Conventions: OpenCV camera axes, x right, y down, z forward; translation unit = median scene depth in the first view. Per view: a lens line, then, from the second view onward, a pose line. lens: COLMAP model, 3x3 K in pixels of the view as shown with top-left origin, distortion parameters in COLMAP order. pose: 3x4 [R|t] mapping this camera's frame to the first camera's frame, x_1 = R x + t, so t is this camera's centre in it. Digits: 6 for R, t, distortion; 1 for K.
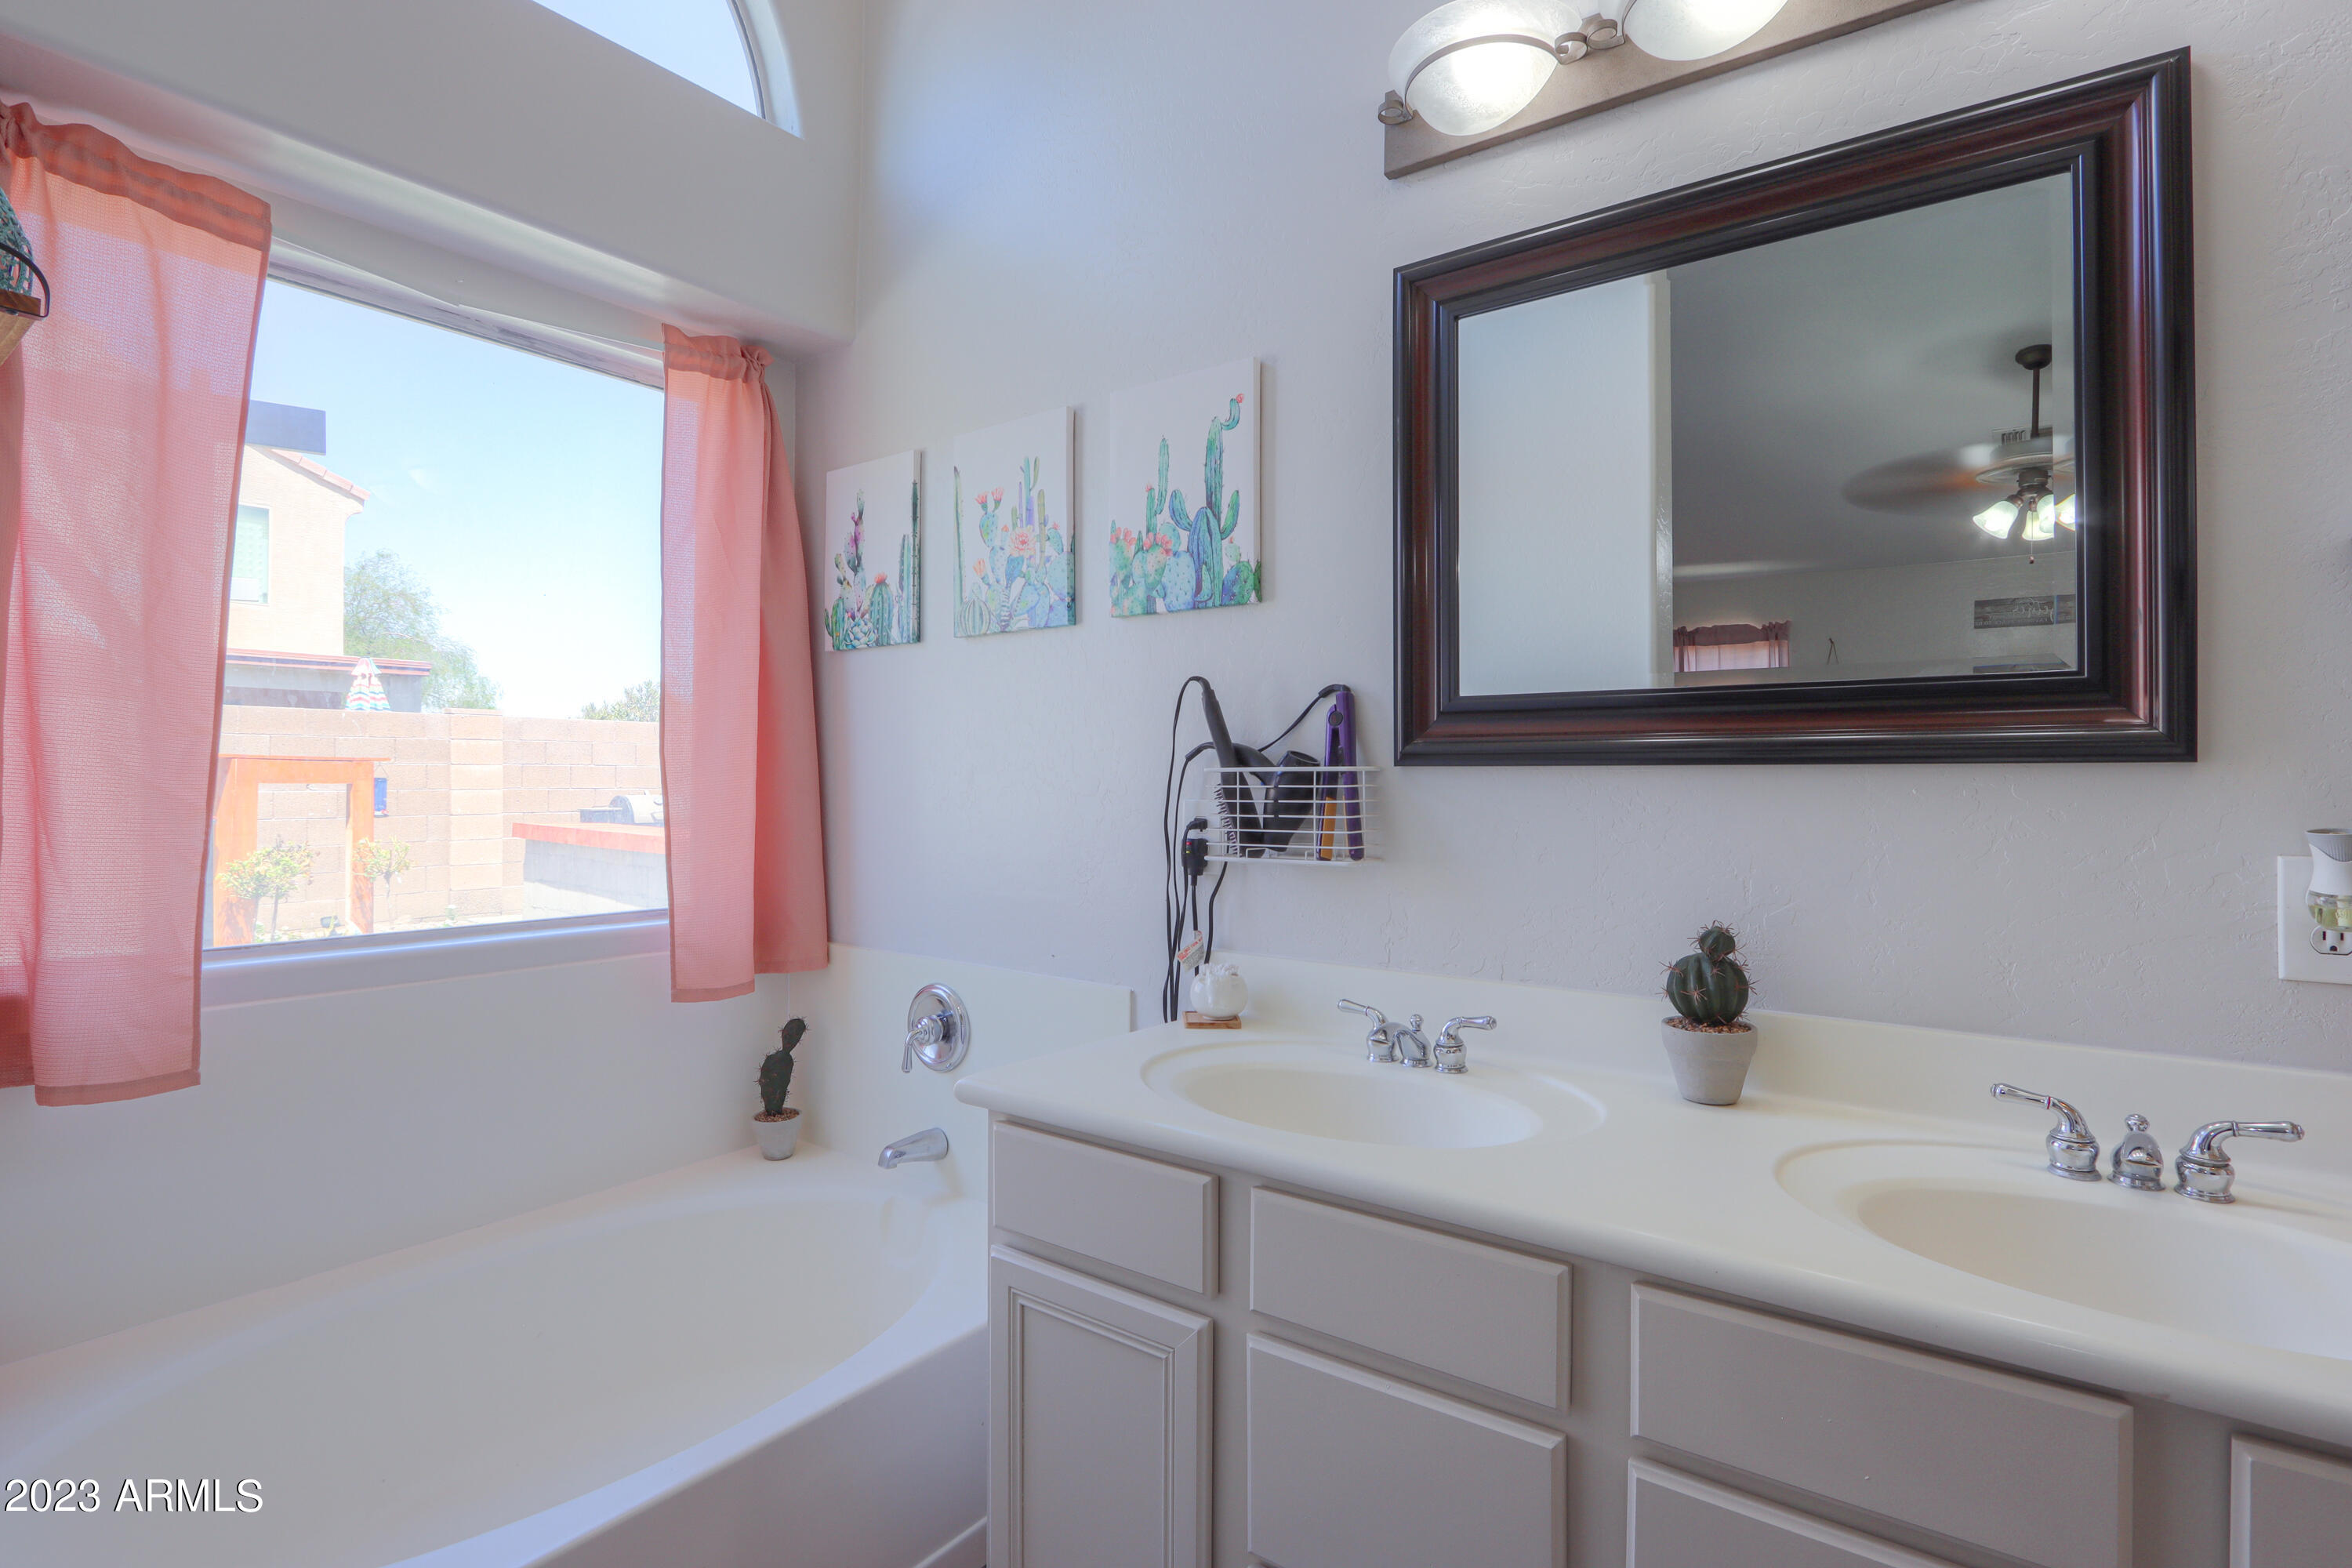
lens RADIAL K [[1125.2, 0, 1160.9], [0, 1125.2, 782.6], [0, 0, 1]] dist [-0.018340, 0.002355]
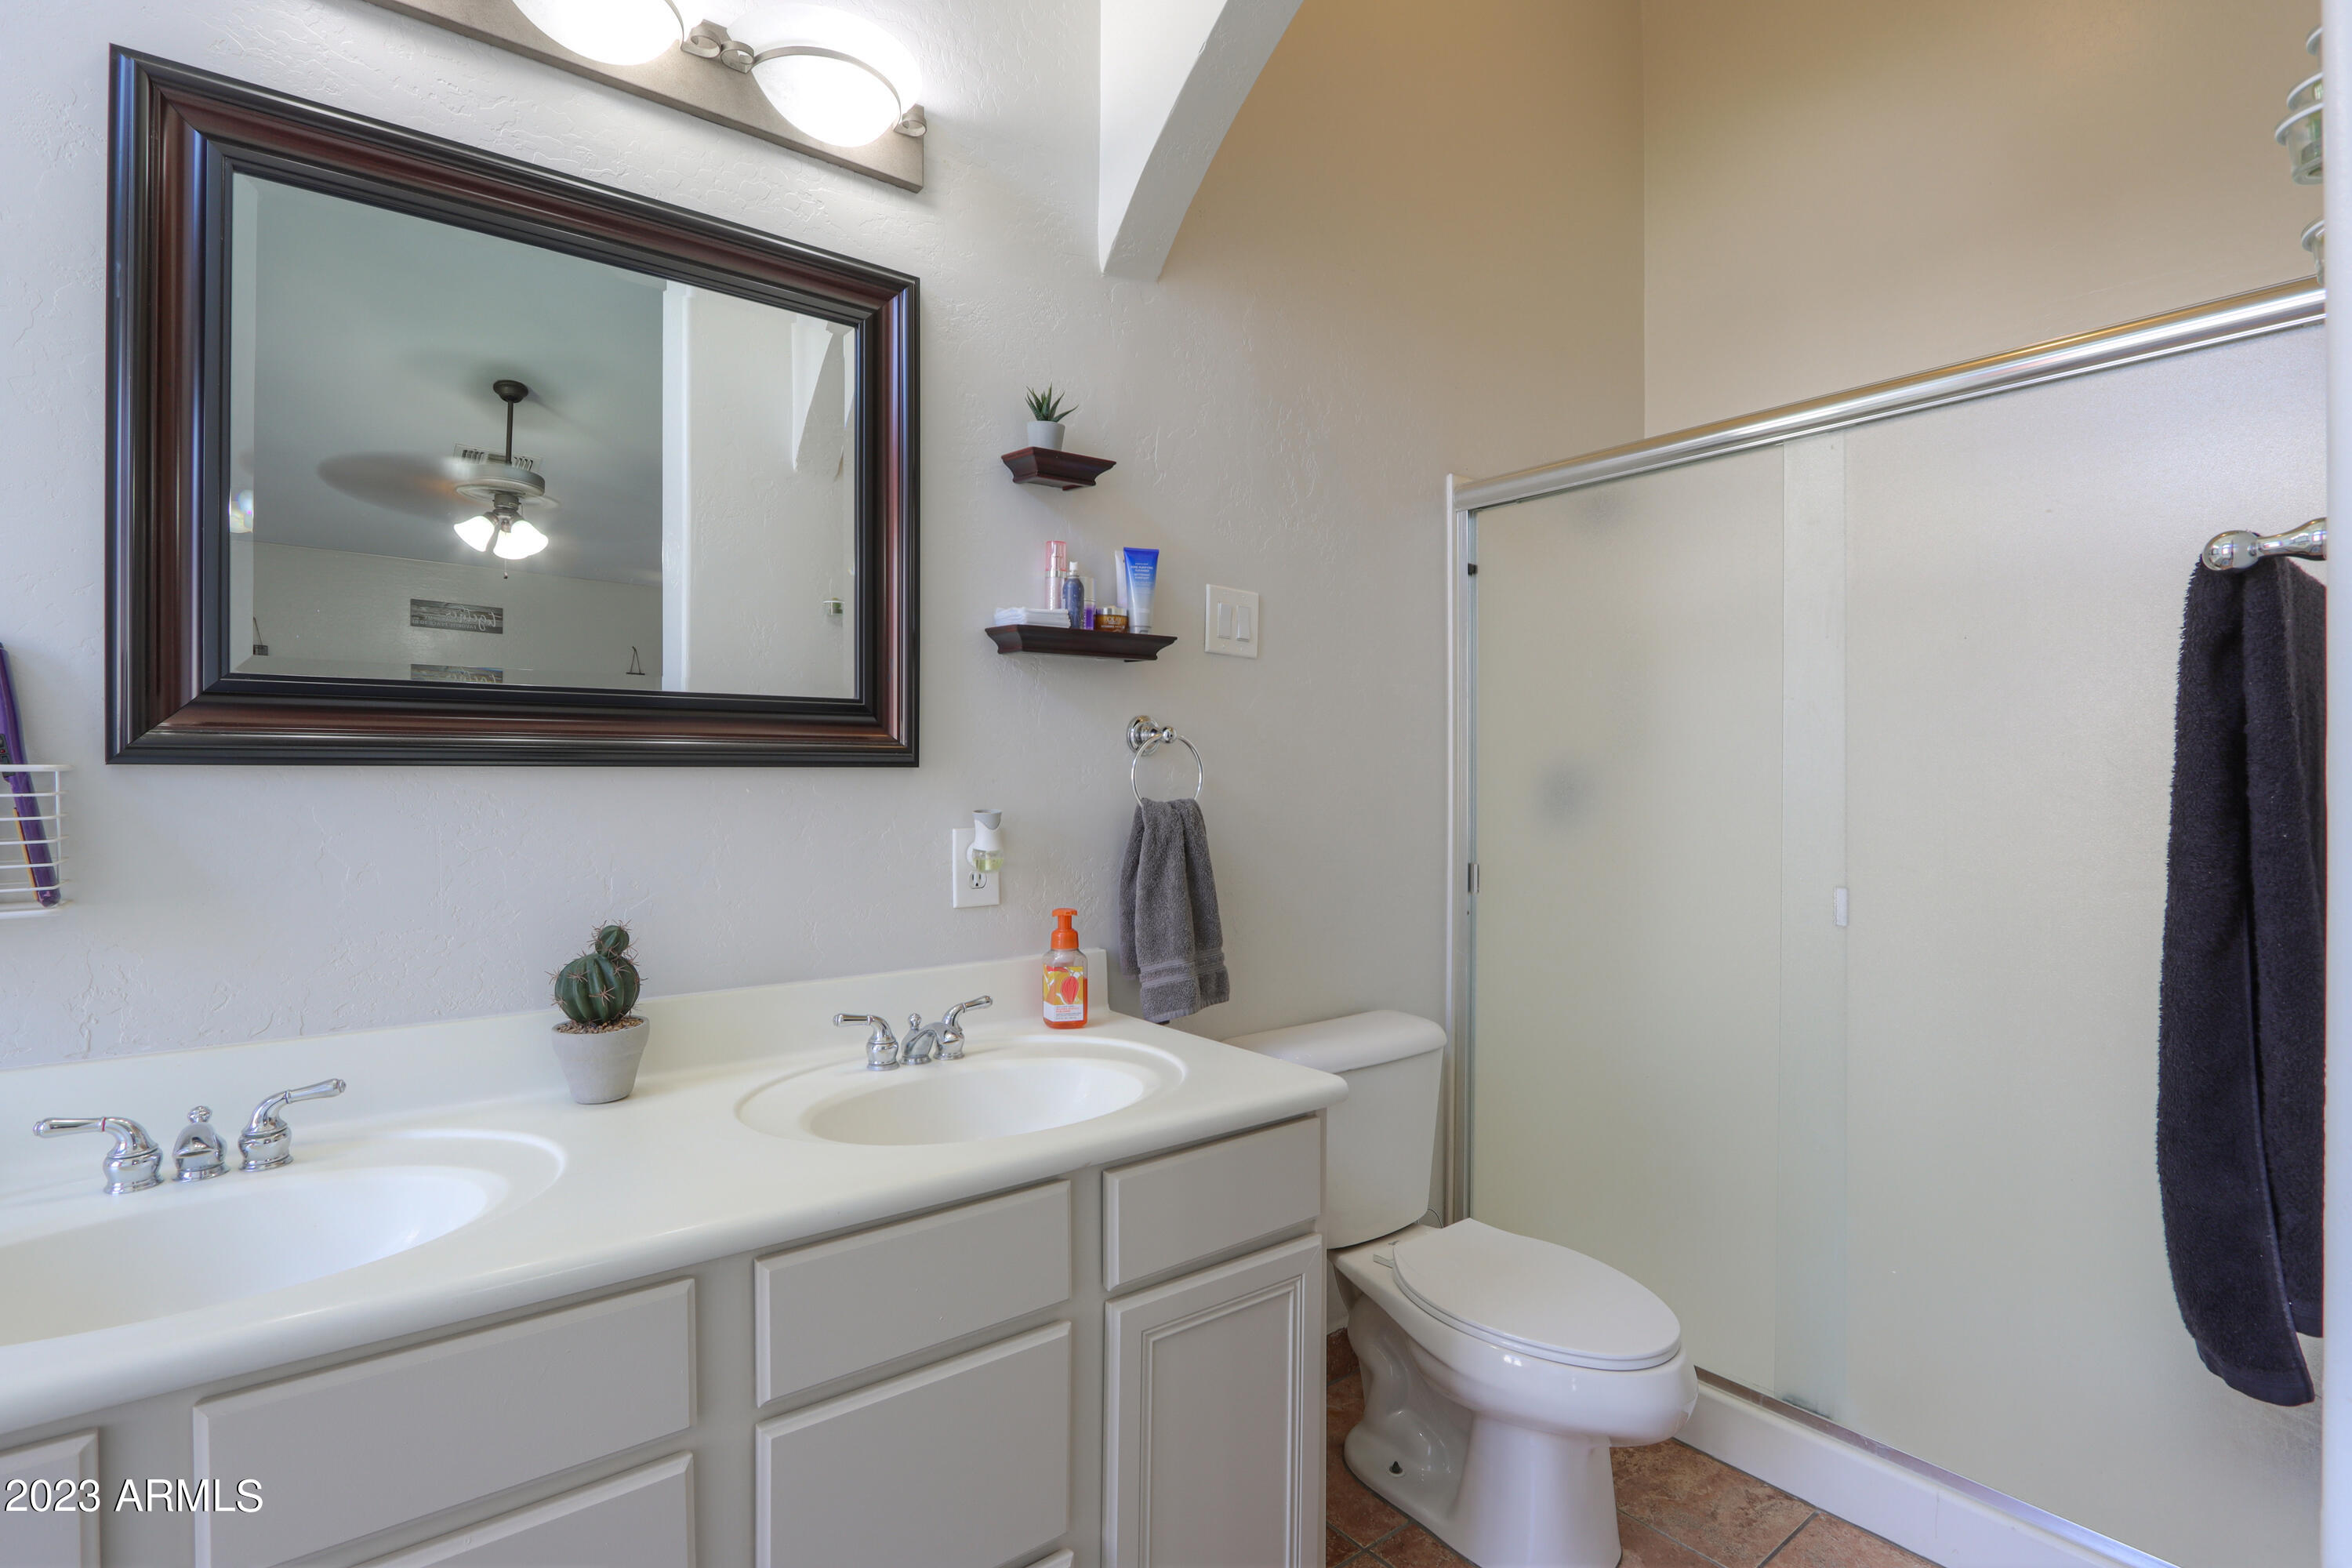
lens RADIAL K [[1125.2, 0, 1161.4], [0, 1125.2, 773.3], [0, 0, 1]] dist [-0.018340, 0.002355]
pose [[0.267810, -0.003439, 0.963466, -0.313039], [0.004157, 0.999988, 0.002414, -0.009232], [-0.963463, 0.003358, 0.267821, 0.221077]]
